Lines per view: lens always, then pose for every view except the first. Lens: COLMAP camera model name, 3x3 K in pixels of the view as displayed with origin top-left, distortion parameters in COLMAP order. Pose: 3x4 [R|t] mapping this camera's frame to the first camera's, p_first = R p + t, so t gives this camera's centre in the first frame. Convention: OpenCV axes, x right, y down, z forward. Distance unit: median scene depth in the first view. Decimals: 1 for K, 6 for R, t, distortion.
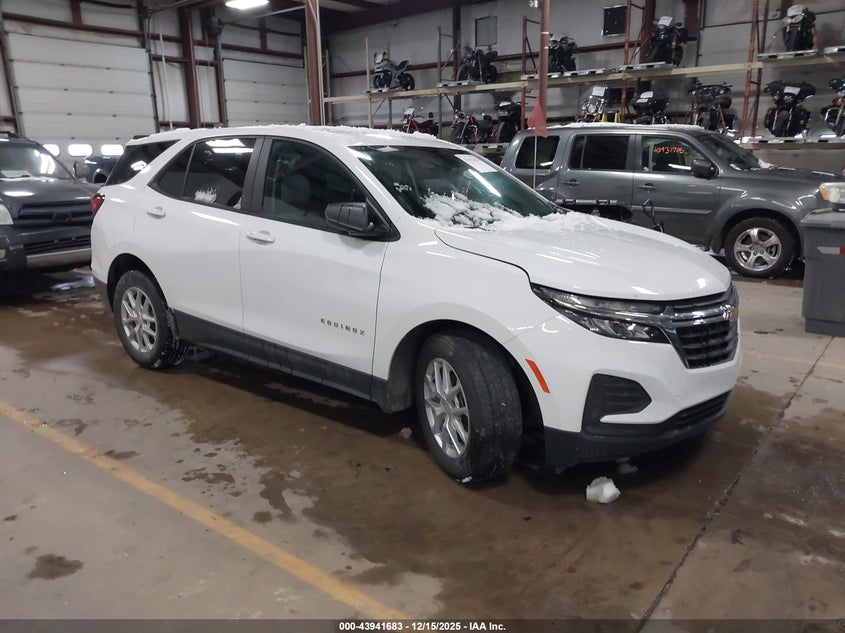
lens RADIAL K [[645.1, 0, 422.5], [0, 645.1, 316.5], [0, 0, 1]] dist [-0.002122, -0.001093]
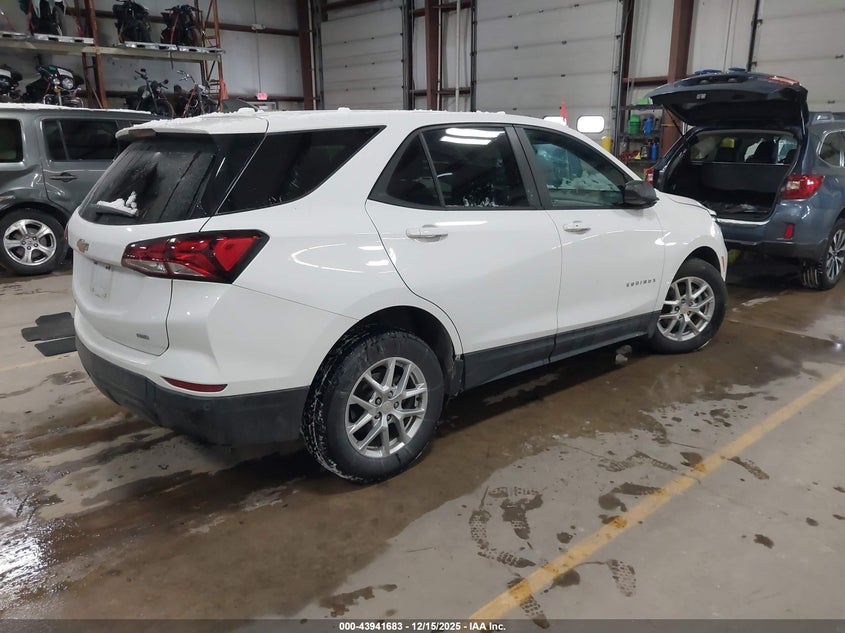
lens RADIAL K [[657.1, 0, 422.5], [0, 657.1, 316.5], [0, 0, 1]] dist [0.004755, 0.001692]
pose [[0.200780, -0.256622, 0.945427, -1.284155], [0.243220, 0.947921, 0.205646, -0.257181], [-0.948963, 0.188658, 0.252739, 0.985321]]
